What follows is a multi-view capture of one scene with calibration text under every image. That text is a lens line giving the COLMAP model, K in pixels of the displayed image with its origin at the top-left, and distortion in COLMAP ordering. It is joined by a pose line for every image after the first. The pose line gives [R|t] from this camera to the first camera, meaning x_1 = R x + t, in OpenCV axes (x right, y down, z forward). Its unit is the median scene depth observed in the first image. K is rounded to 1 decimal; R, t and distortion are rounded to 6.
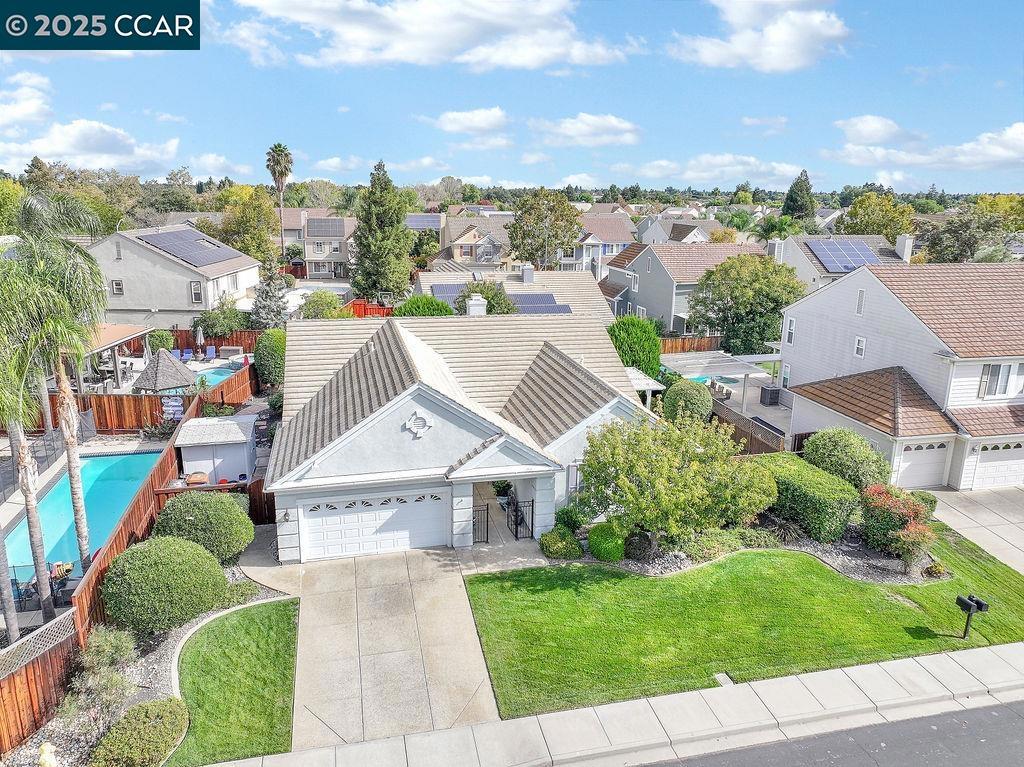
lens RADIAL K [[724.4, 0, 510.2], [0, 724.4, 382.9], [0, 0, 1]] dist [0.004598, 0.002113]
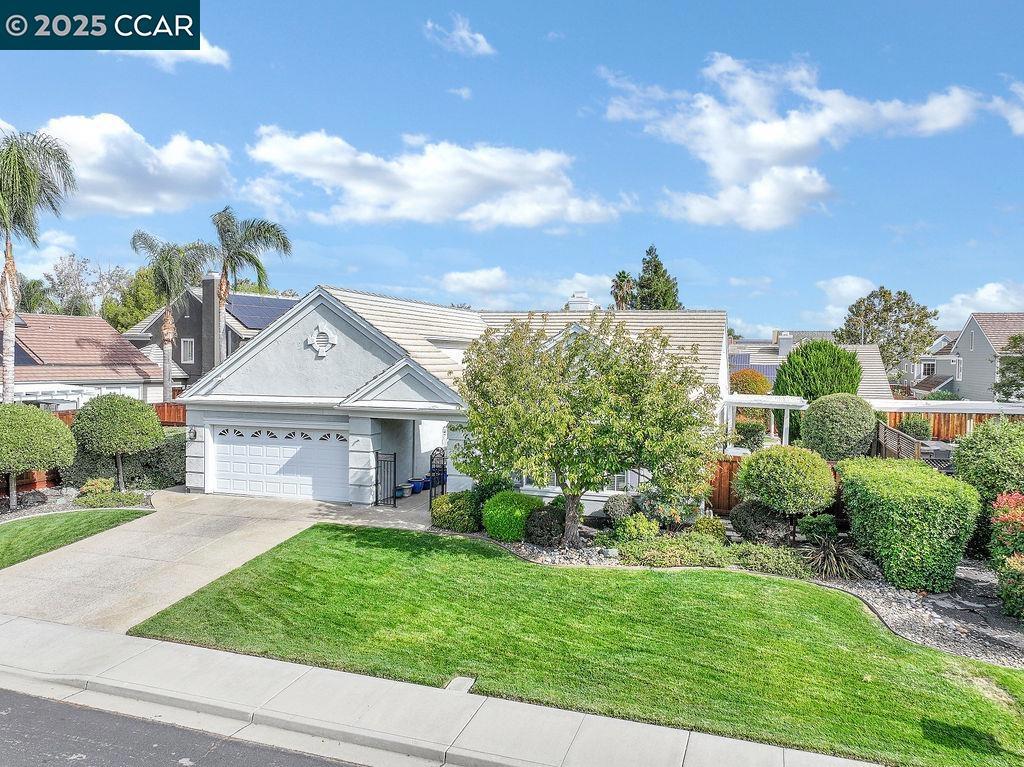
lens RADIAL K [[724.4, 0, 510.2], [0, 724.4, 382.9], [0, 0, 1]] dist [0.004598, 0.002113]
pose [[0.850586, 0.018496, -0.525511, 0.520197], [-0.135123, 0.973510, -0.184445, 0.236316], [0.508179, 0.227895, 0.830553, 0.422751]]
